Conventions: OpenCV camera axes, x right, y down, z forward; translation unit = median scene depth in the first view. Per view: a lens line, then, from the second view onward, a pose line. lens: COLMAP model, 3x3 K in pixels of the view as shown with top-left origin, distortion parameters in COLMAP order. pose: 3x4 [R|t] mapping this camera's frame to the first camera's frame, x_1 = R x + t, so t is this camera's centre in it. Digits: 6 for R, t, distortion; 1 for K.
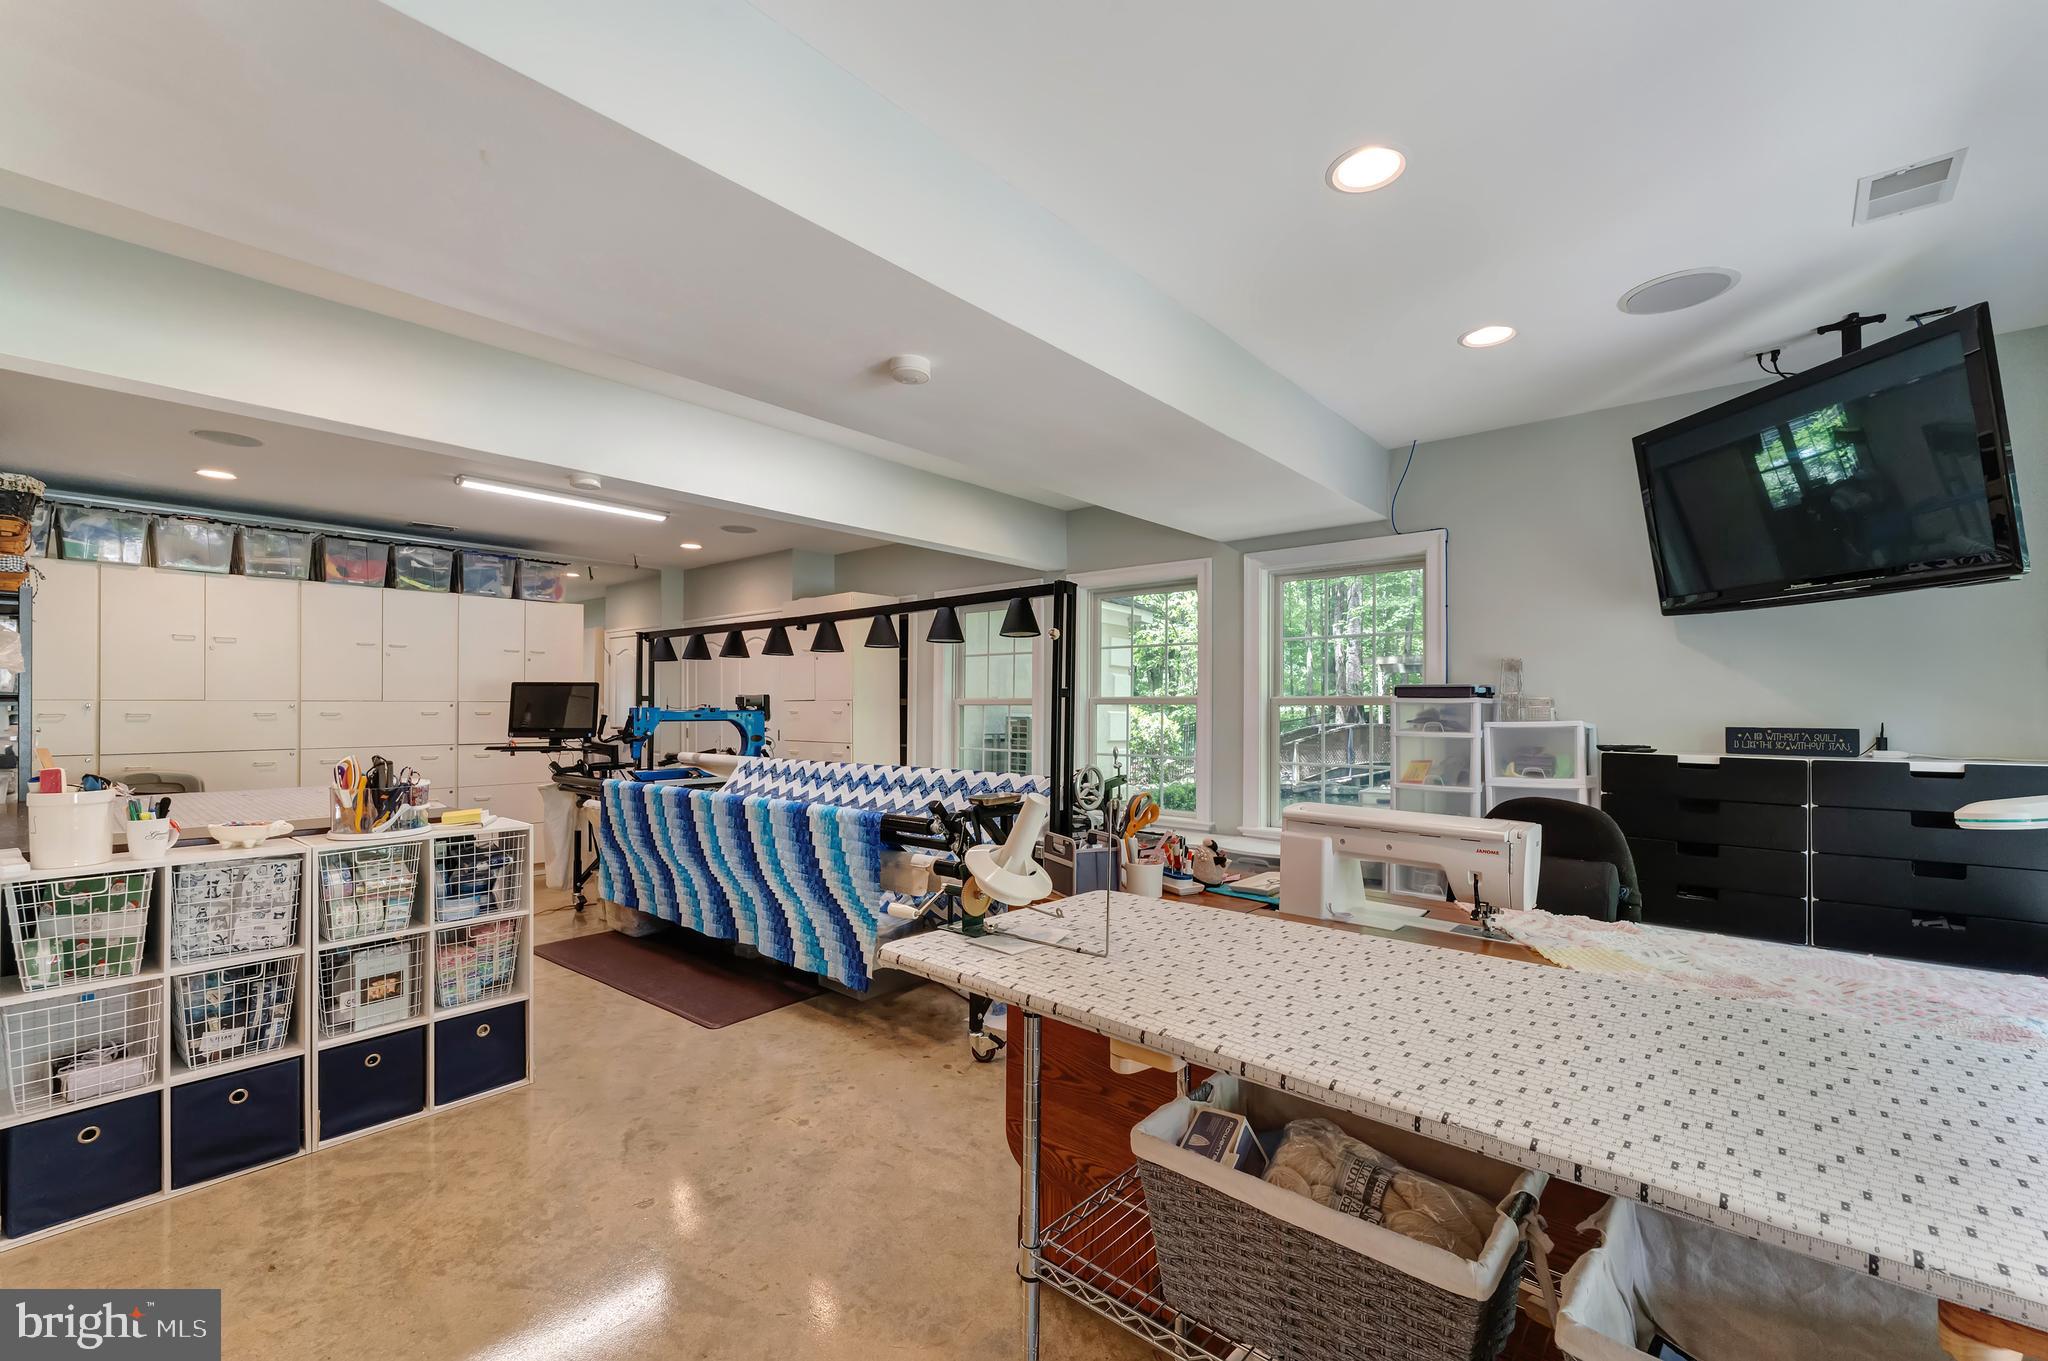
lens RADIAL K [[852.5, 0, 1026.4], [0, 852.5, 696.9], [0, 0, 1]] dist [-0.001273, 0.000001]
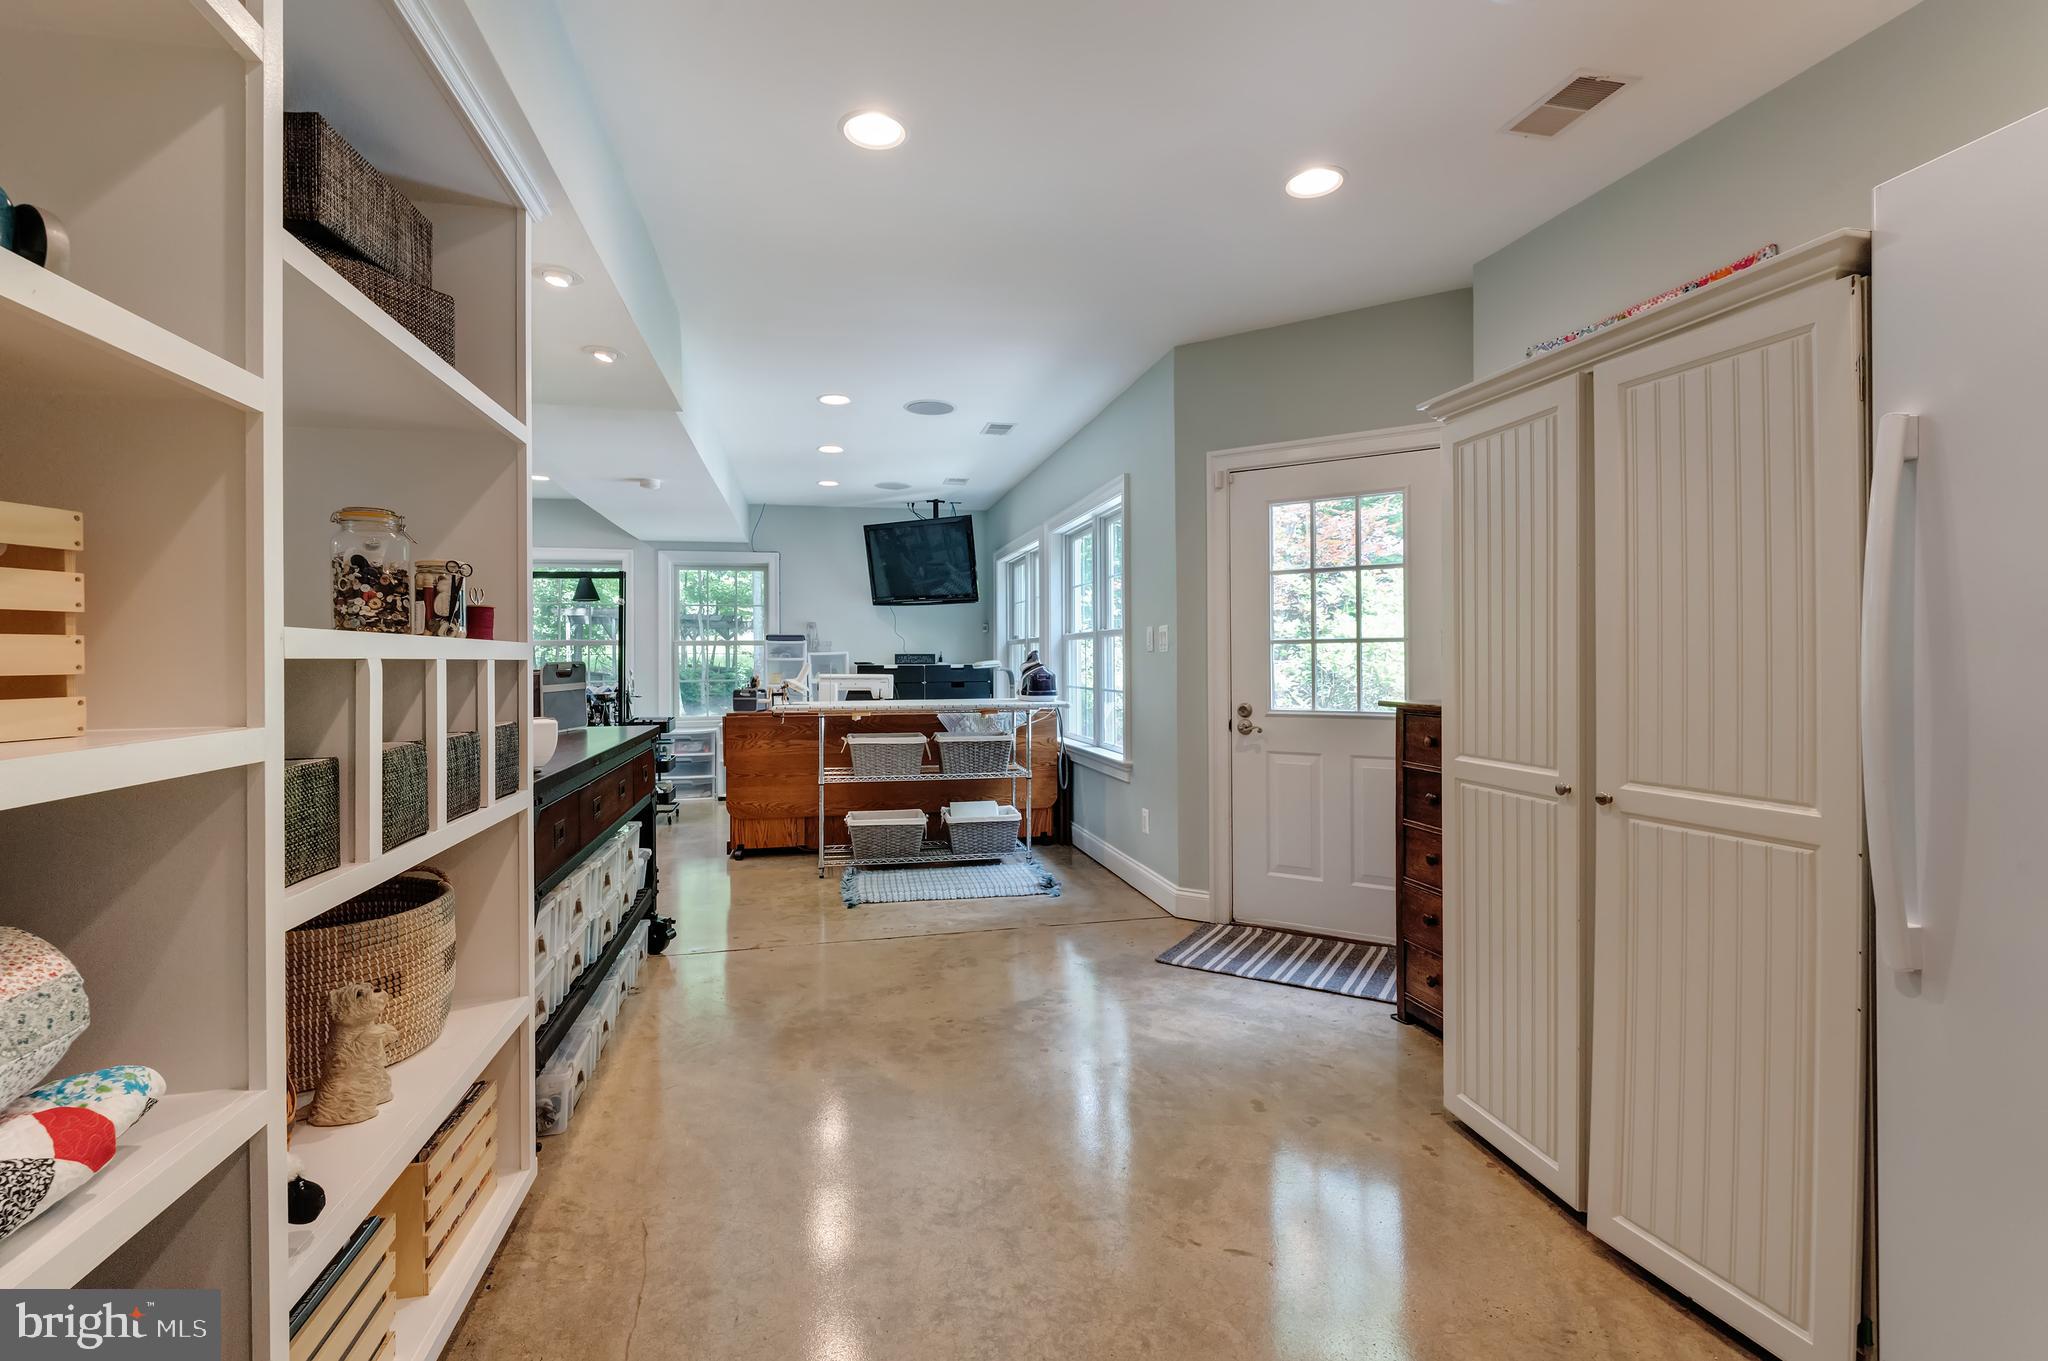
lens RADIAL K [[950.4, 0, 1023.8], [0, 950.4, 663.1], [0, 0, 1]] dist [-0.000226, -0.000008]
pose [[0.595634, -0.011139, 0.803179, -1.003273], [0.000048, 0.999904, 0.013831, 0.023294], [-0.803256, -0.008200, 0.595578, -0.794266]]
